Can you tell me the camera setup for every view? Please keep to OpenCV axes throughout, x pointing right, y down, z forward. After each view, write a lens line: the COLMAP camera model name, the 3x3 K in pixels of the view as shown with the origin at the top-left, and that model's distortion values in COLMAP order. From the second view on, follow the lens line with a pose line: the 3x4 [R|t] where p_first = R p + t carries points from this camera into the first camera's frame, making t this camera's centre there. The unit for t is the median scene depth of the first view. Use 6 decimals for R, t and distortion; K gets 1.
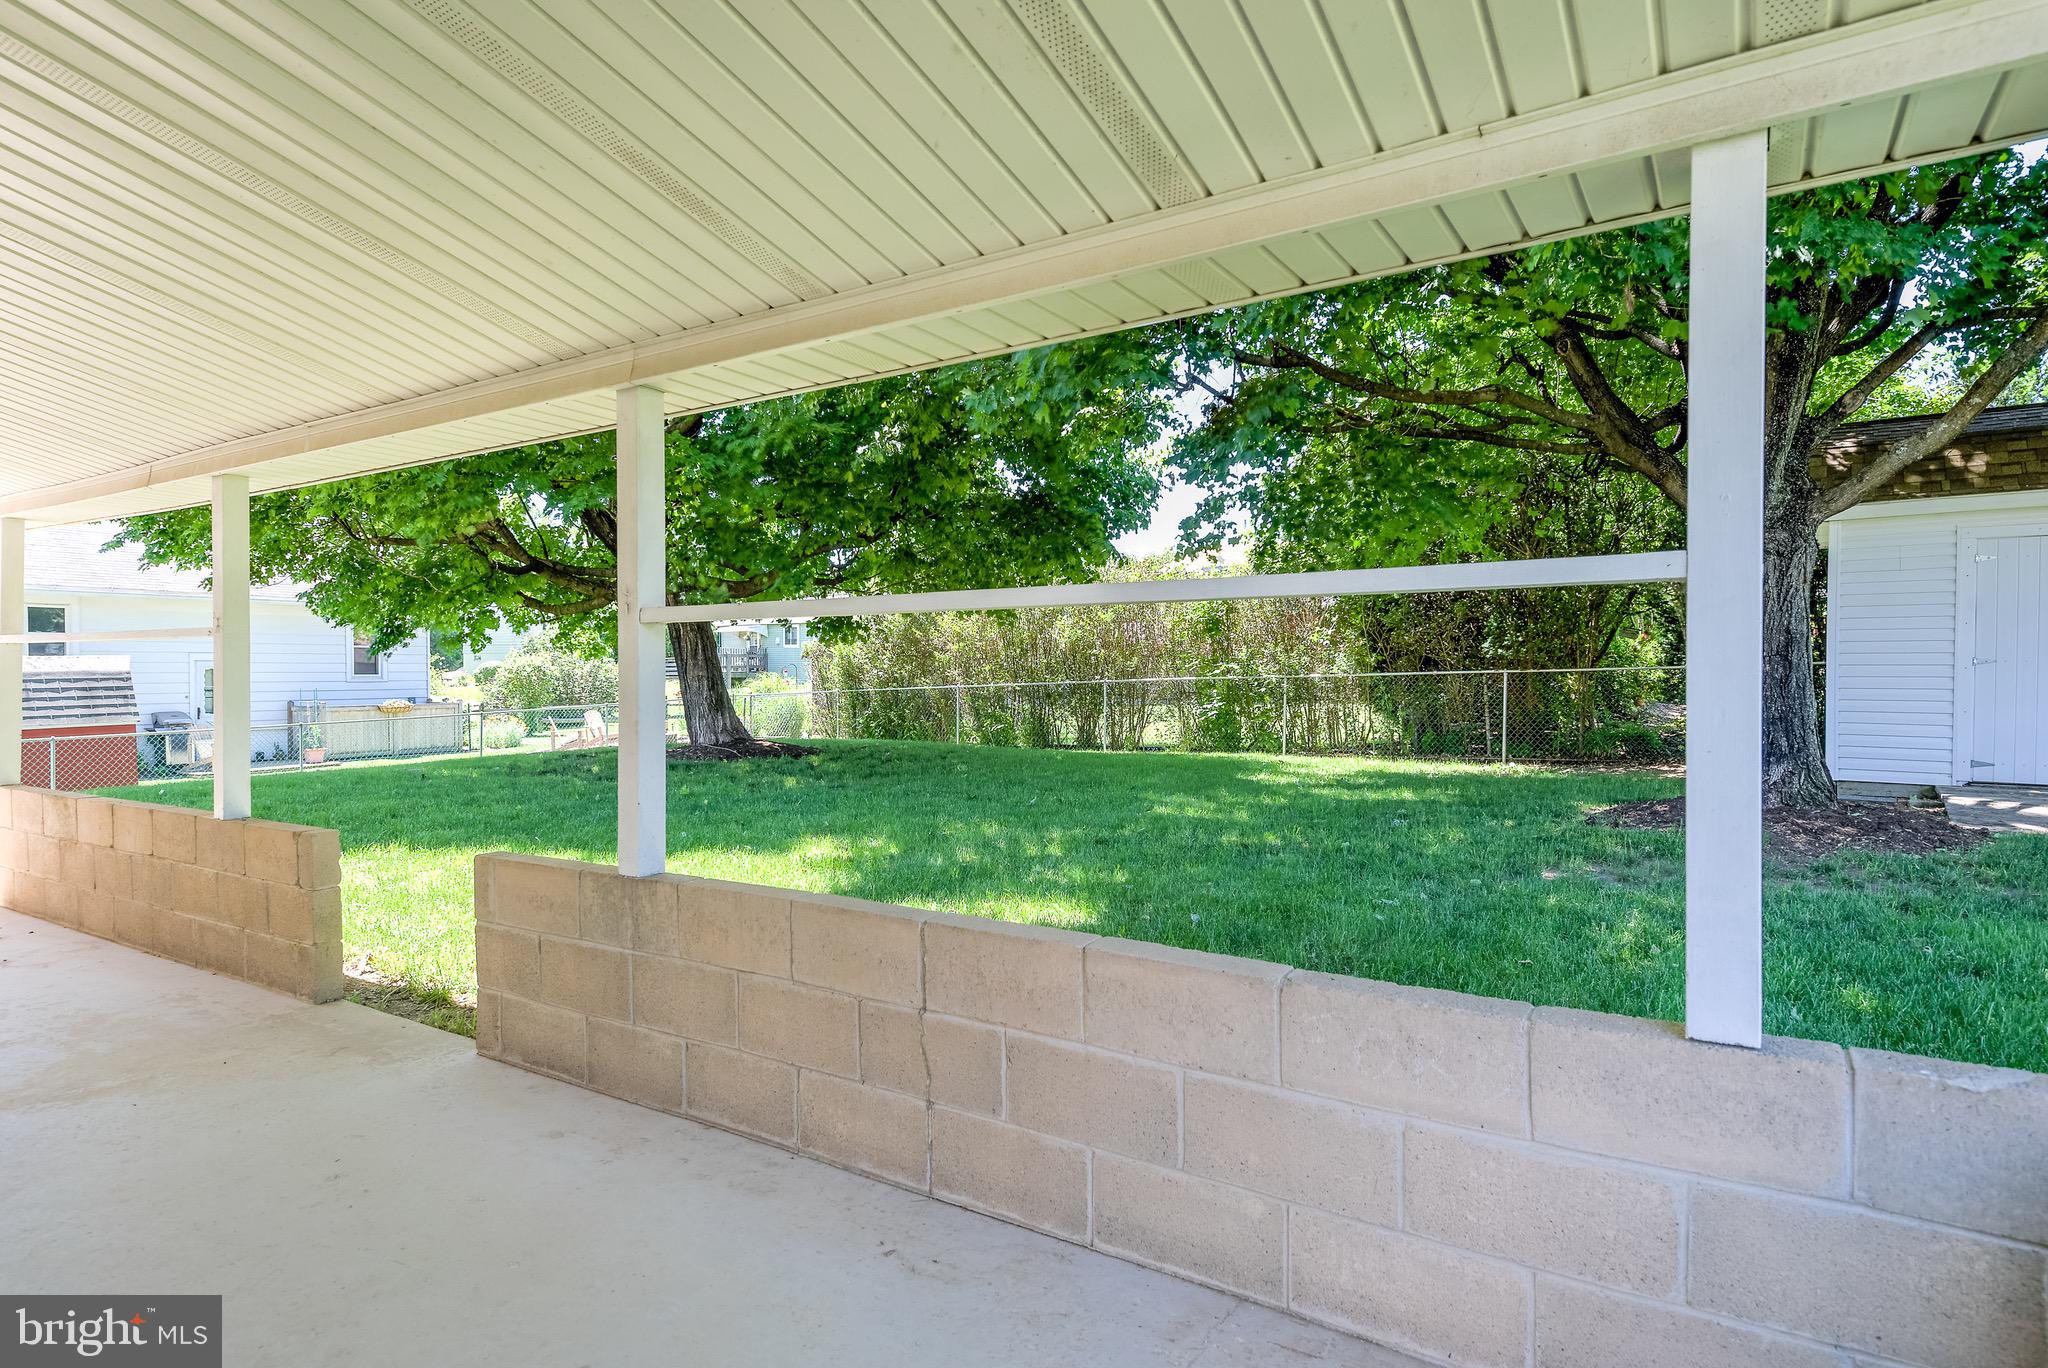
lens RADIAL K [[1113.8, 0, 1022.0], [0, 1113.8, 691.2], [0, 0, 1]] dist [0.005915, 0.000131]
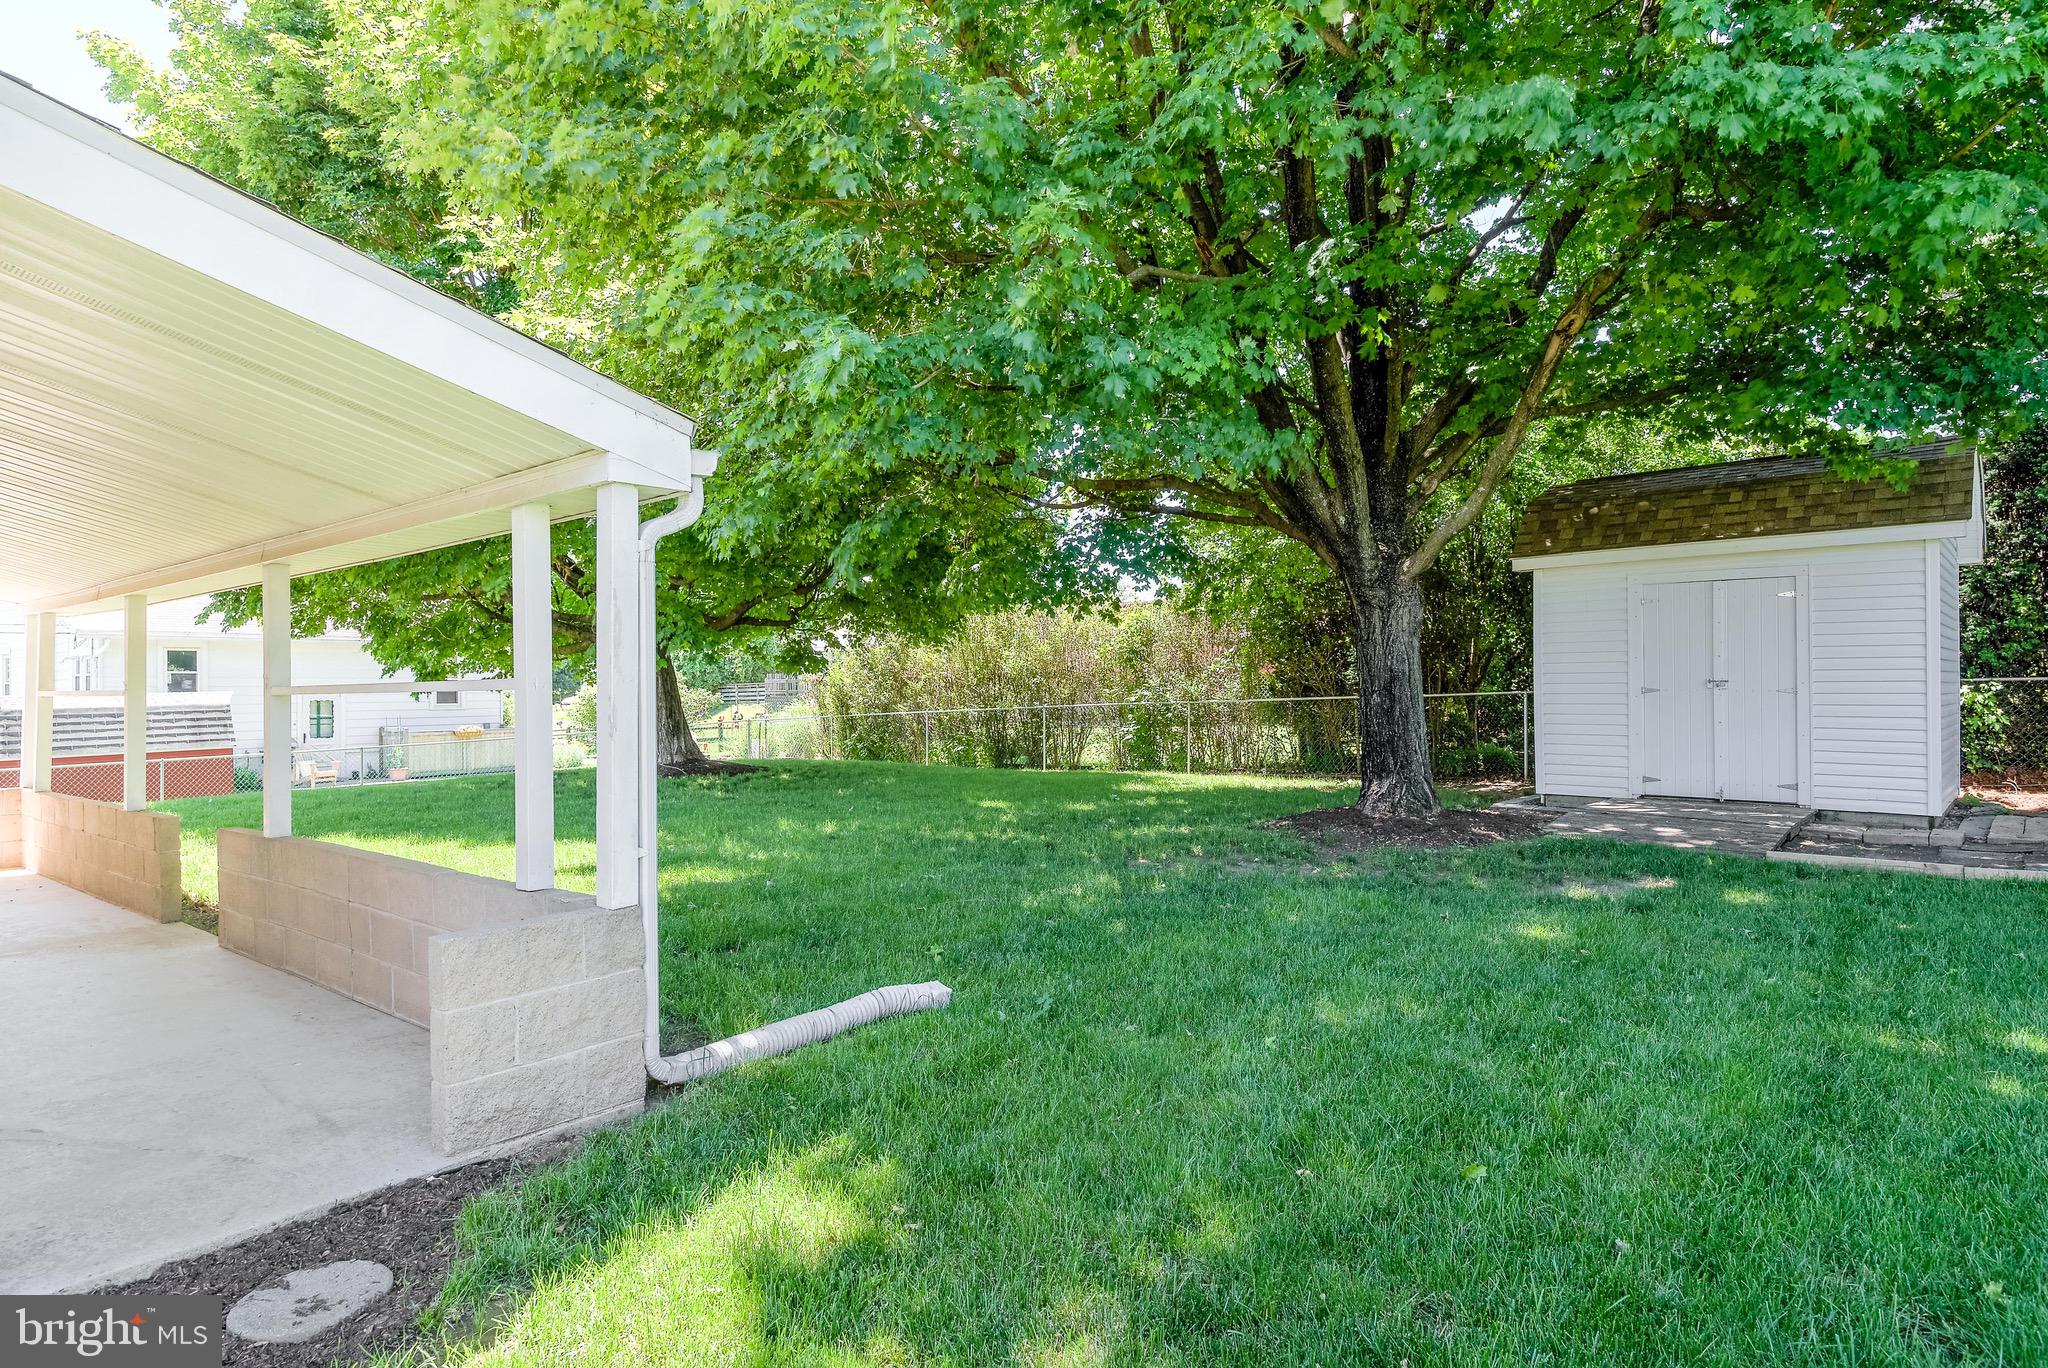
lens RADIAL K [[1113.8, 0, 1025.7], [0, 1113.8, 685.7], [0, 0, 1]] dist [0.005915, 0.000131]
pose [[0.994458, -0.008562, -0.104782, 0.189562], [0.006166, 0.999713, -0.023164, -0.004918], [0.104951, 0.022390, 0.994225, -0.118581]]
